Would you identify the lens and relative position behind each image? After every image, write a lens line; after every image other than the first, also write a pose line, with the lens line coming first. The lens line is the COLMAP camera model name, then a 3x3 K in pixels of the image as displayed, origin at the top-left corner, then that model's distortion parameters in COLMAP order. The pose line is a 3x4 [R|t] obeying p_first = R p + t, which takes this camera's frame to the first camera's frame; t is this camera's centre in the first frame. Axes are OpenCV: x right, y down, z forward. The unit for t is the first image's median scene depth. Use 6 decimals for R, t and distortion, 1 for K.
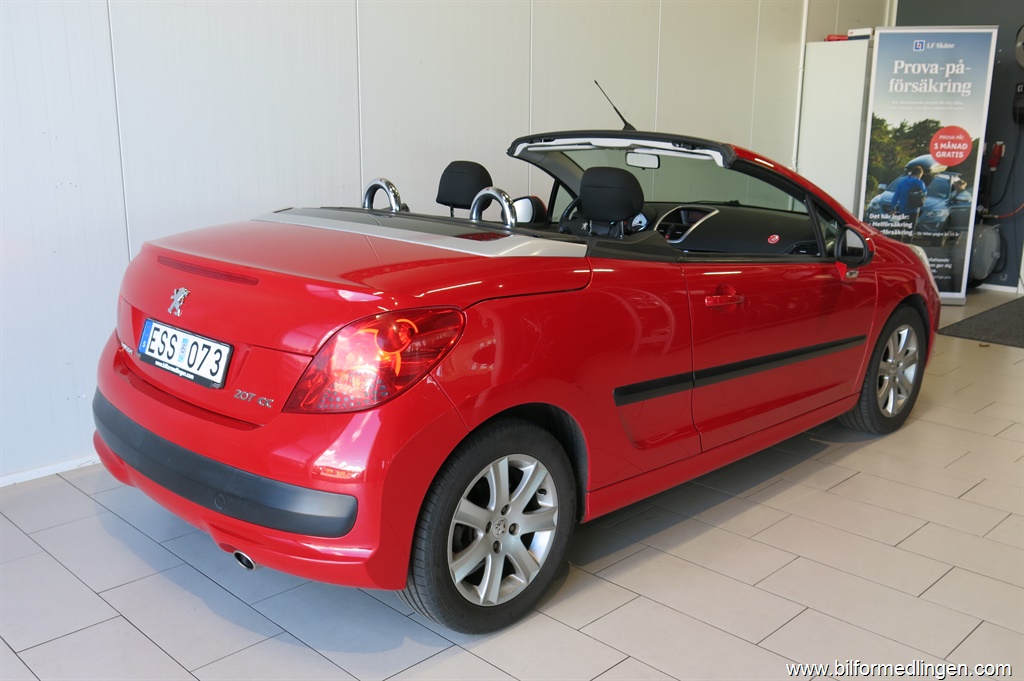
lens RADIAL K [[963.5, 0, 516.0], [0, 963.5, 339.6], [0, 0, 1]] dist [-0.022591, 0.000000]
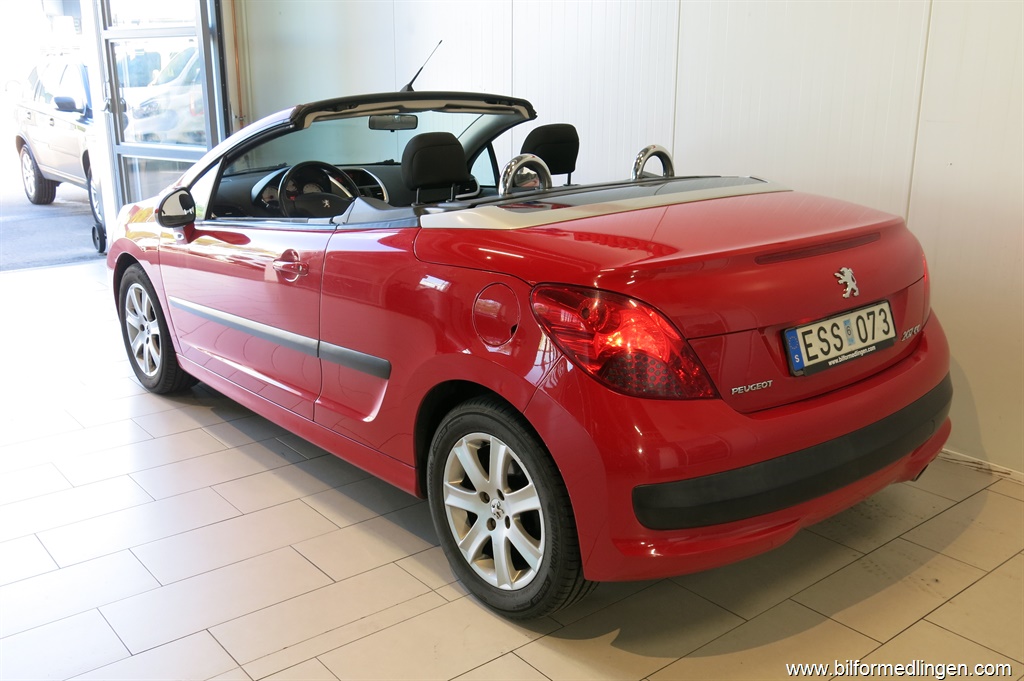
lens RADIAL K [[963.5, 0, 518.0], [0, 963.5, 339.8], [0, 0, 1]] dist [-0.022591, 0.000000]
pose [[0.078077, -0.271881, 0.959158, -0.843795], [0.231658, 0.940709, 0.247794, -0.192501], [-0.969659, 0.202850, 0.136431, 0.781442]]
